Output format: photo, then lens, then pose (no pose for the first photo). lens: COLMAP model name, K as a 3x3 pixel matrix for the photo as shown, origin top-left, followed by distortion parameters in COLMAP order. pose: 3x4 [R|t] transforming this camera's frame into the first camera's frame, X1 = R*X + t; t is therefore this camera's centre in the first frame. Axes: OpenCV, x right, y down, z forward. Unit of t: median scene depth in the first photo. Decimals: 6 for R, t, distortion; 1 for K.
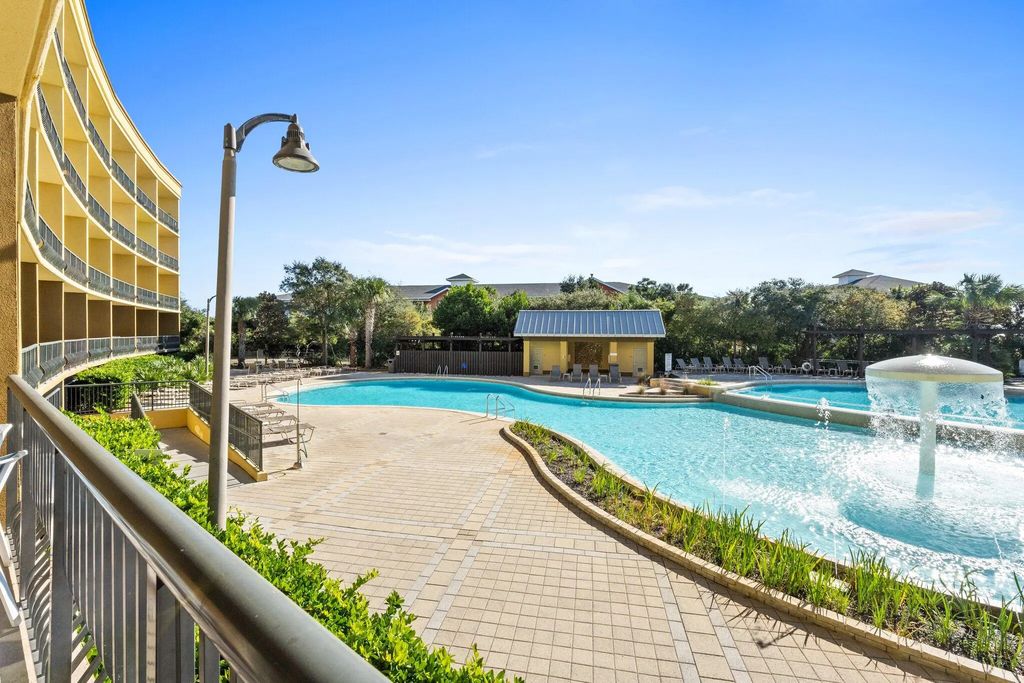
lens RADIAL K [[432.7, 0, 505.6], [0, 432.7, 342.5], [0, 0, 1]] dist [-0.000758, -0.000198]
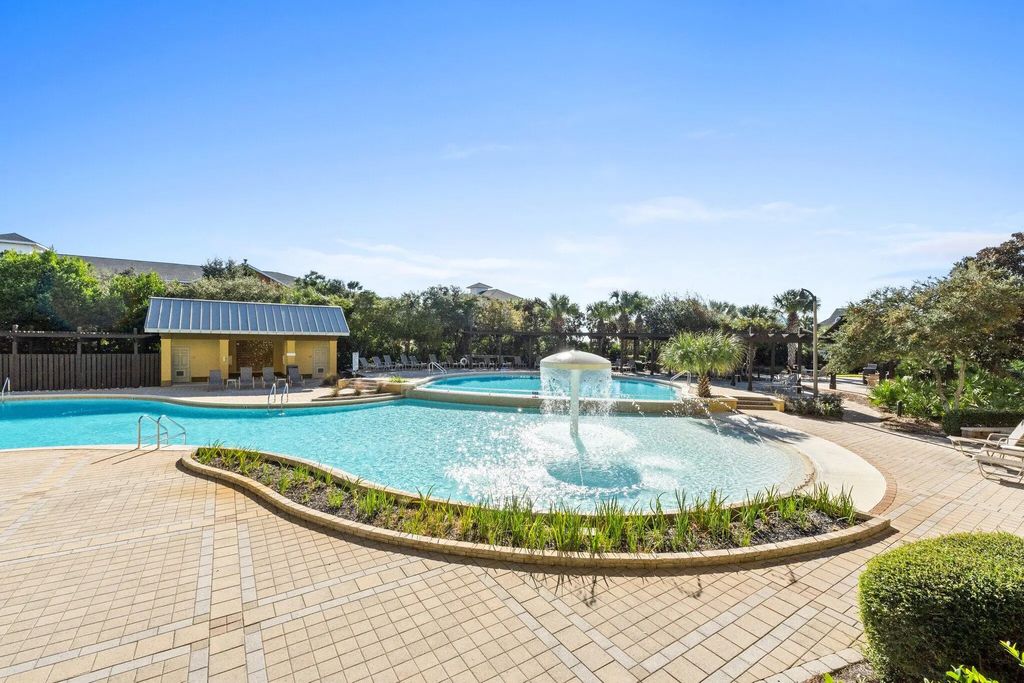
lens RADIAL K [[440.8, 0, 509.1], [0, 440.8, 348.5], [0, 0, 1]] dist [-0.003996, -0.000097]
pose [[0.714081, -0.010724, 0.699981, -0.063427], [-0.001832, 0.999851, 0.017187, -0.001163], [-0.700060, -0.013556, 0.713955, 0.049262]]
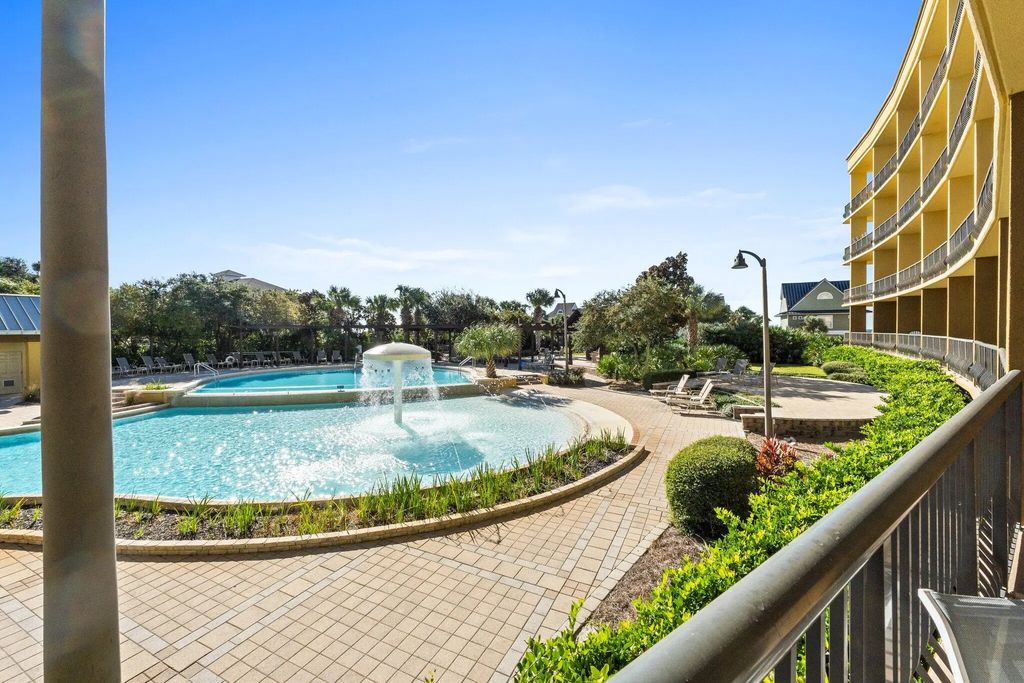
lens RADIAL K [[428.9, 0, 502.8], [0, 428.9, 335.9], [0, 0, 1]] dist [-0.002667, 0.000012]
pose [[0.262597, -0.019281, 0.964713, -0.127196], [0.022502, 0.999651, 0.013854, -0.002282], [-0.964643, 0.018070, 0.262939, 0.098159]]
